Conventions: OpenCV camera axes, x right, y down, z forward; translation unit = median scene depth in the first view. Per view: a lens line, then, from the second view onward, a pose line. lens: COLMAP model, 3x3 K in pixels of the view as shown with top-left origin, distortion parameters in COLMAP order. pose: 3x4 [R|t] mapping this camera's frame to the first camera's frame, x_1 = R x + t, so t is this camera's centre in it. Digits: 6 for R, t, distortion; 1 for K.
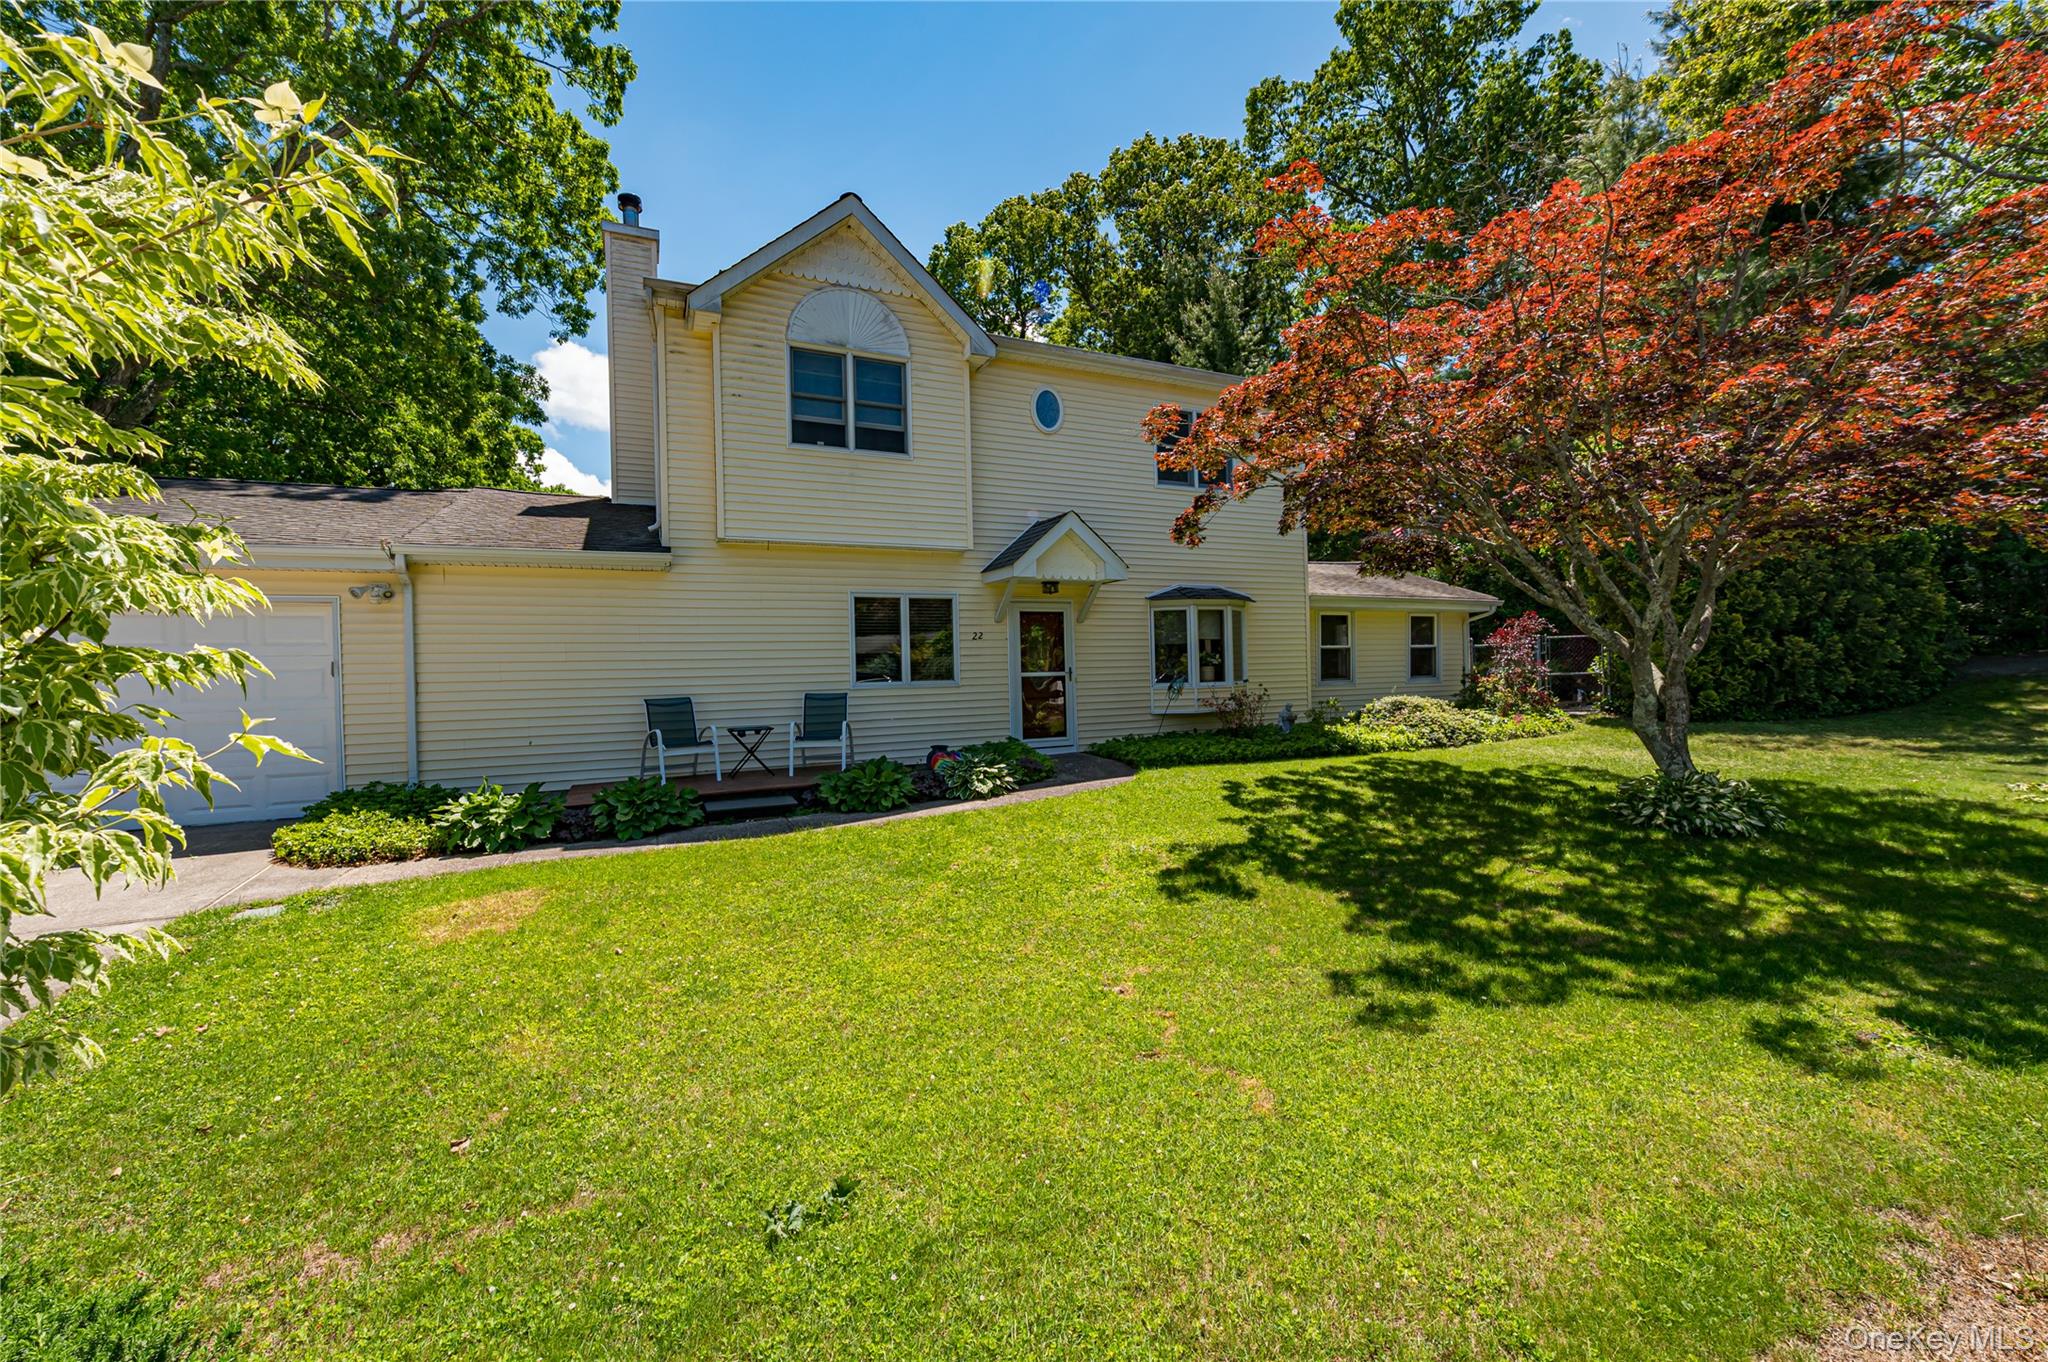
lens RADIAL K [[793.2, 0, 1027.3], [0, 793.2, 668.2], [0, 0, 1]] dist [0.007318, 0.000204]
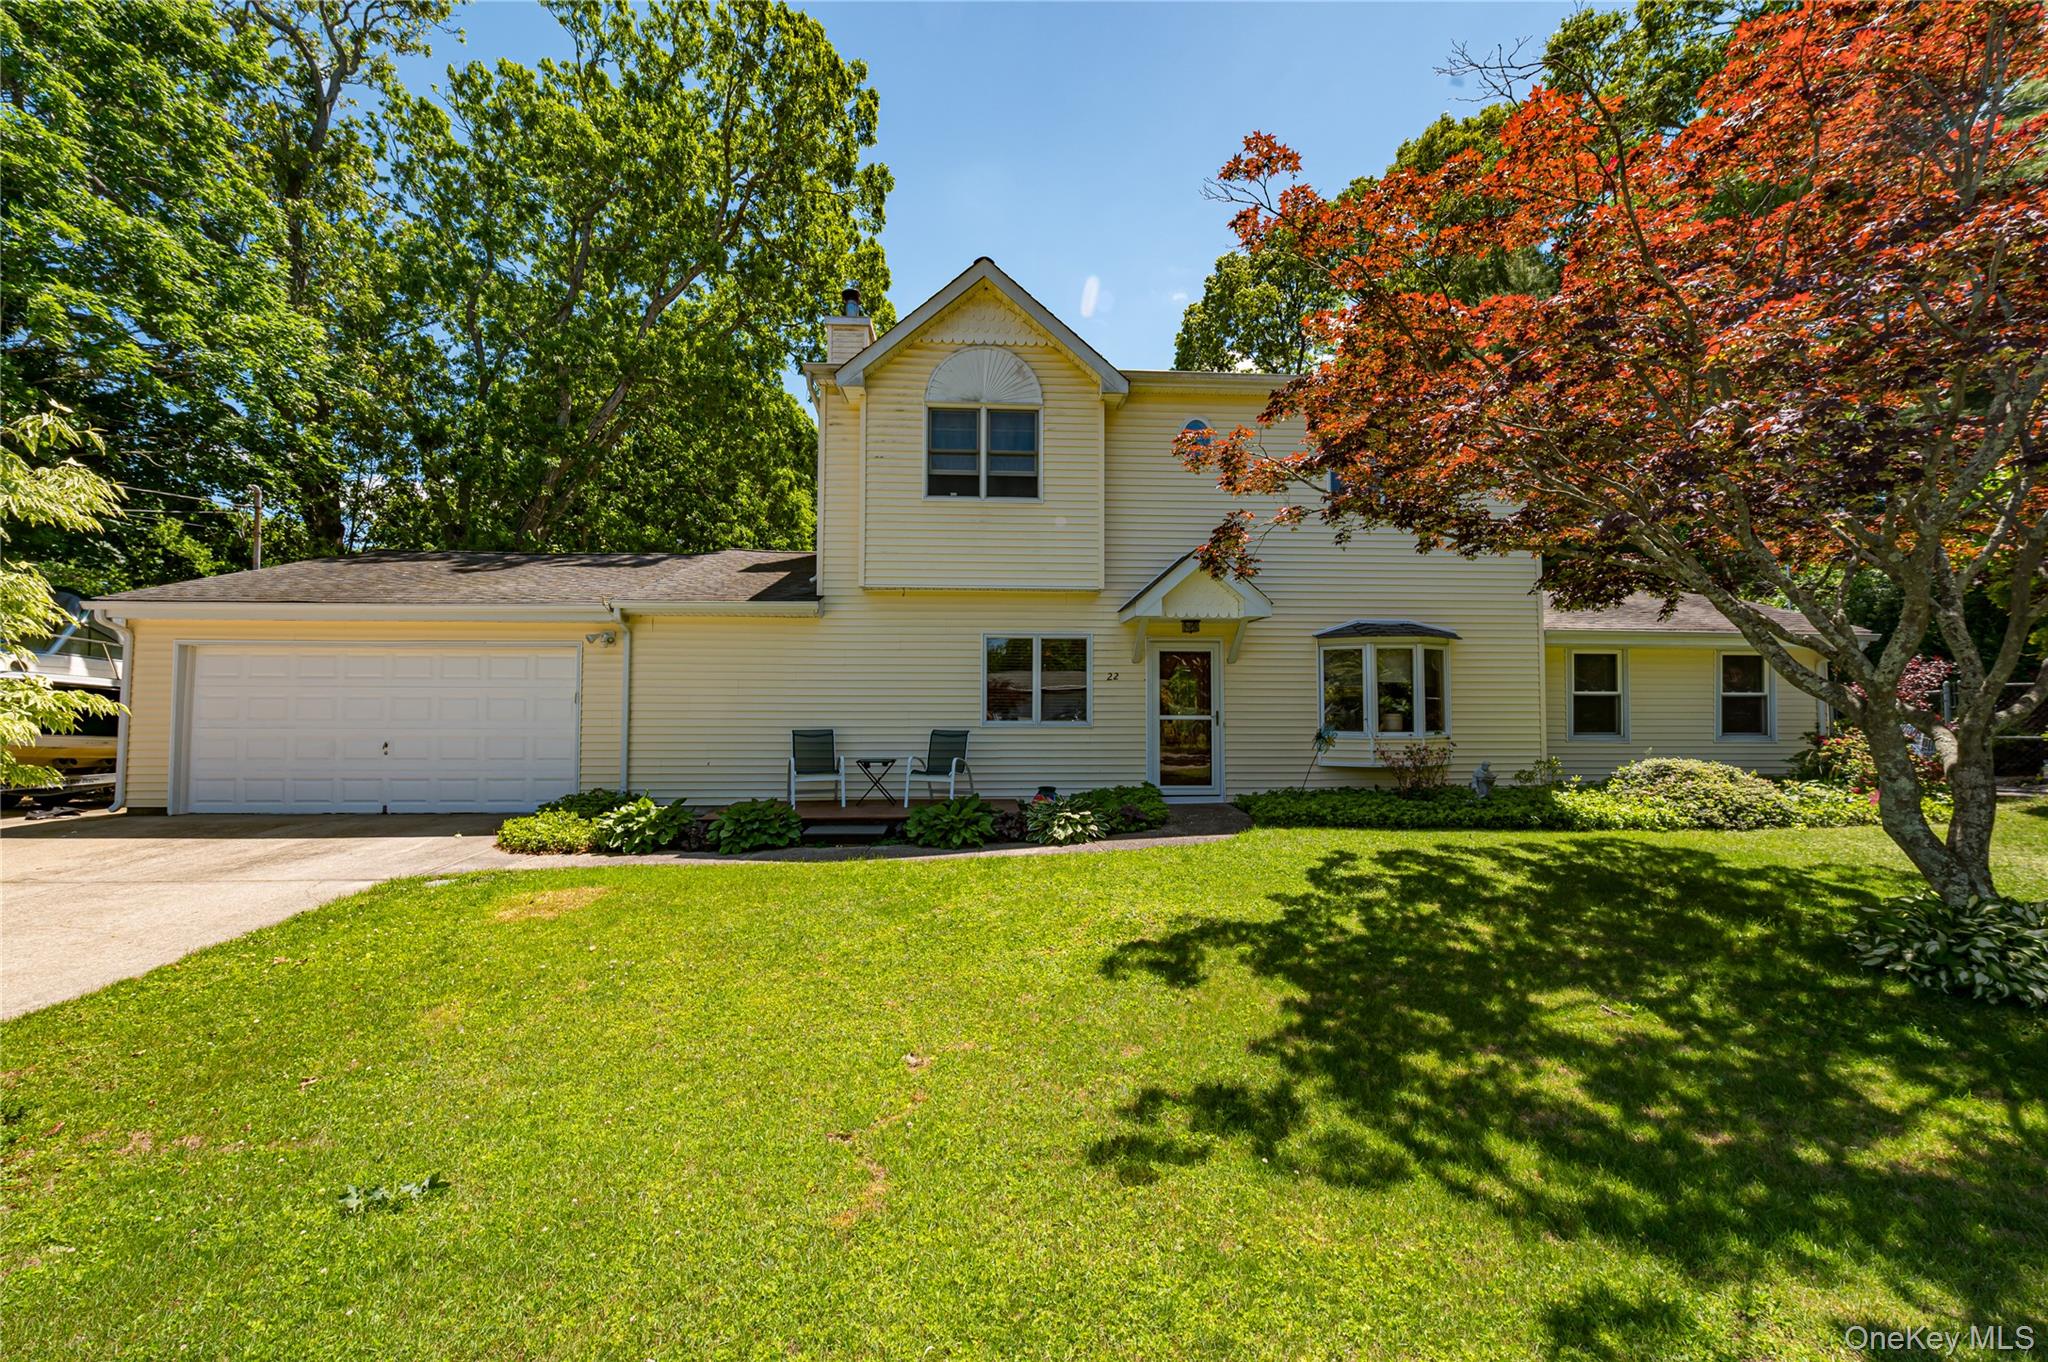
lens RADIAL K [[793.2, 0, 1045.1], [0, 793.2, 678.4], [0, 0, 1]] dist [0.007318, 0.000204]
pose [[0.929503, 0.010379, -0.368669, 0.261071], [-0.022194, 0.999366, -0.027821, -0.011121], [0.368147, 0.034042, 0.929144, 0.072606]]
